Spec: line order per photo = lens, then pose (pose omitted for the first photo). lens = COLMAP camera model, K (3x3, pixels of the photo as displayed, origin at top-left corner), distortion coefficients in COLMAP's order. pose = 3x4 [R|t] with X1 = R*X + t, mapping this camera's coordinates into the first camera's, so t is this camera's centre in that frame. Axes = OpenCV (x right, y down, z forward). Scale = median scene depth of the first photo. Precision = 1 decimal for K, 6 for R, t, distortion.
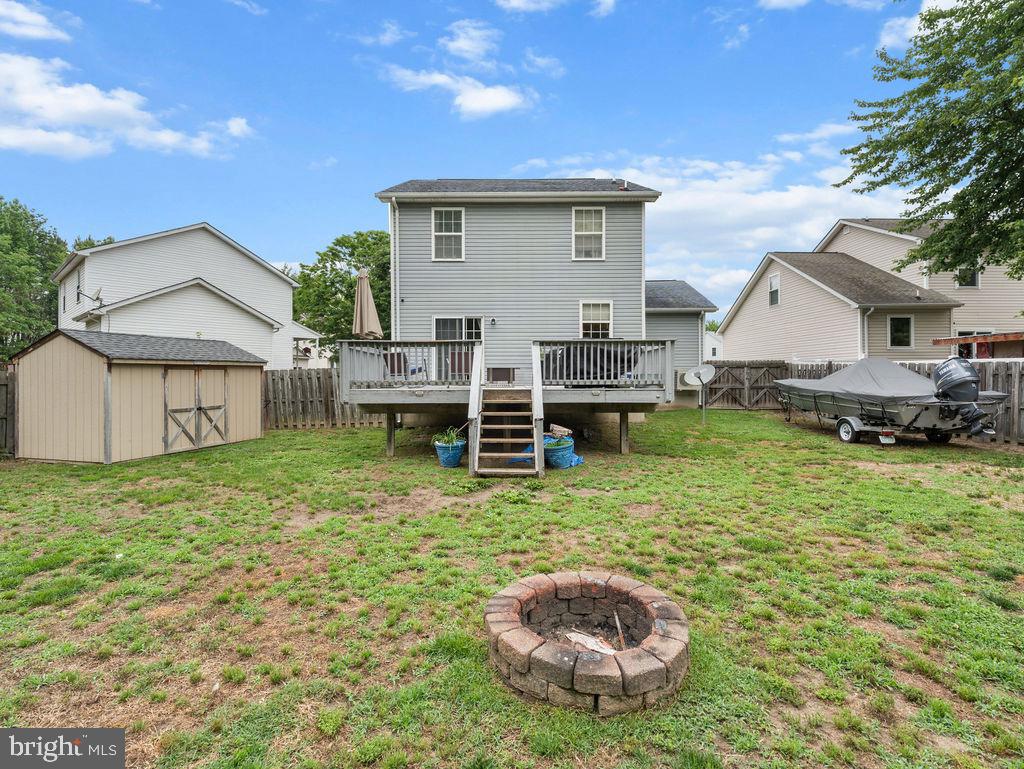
lens RADIAL K [[476.1, 0, 512.0], [0, 476.1, 384.5], [0, 0, 1]] dist [0.000502, -0.000422]
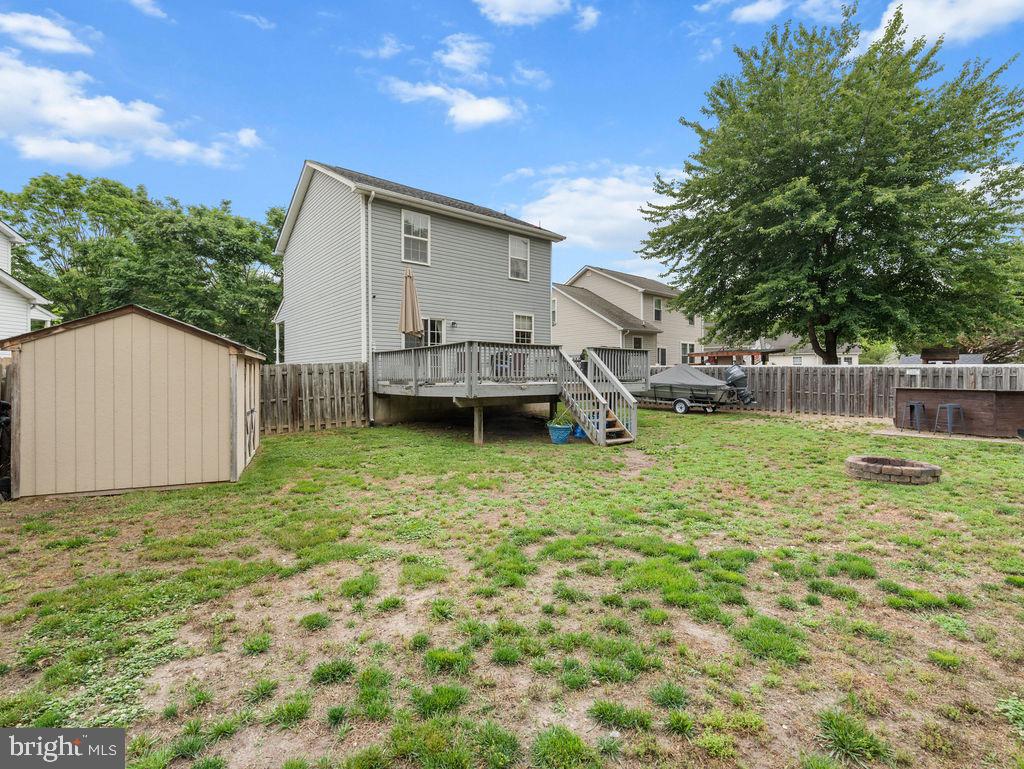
lens RADIAL K [[476.1, 0, 512.0], [0, 476.1, 384.5], [0, 0, 1]] dist [0.000502, -0.000422]
pose [[0.774692, -0.010463, 0.632252, -0.635955], [0.009503, 0.999943, 0.004904, 0.003225], [-0.632267, 0.002210, 0.774747, 0.056433]]
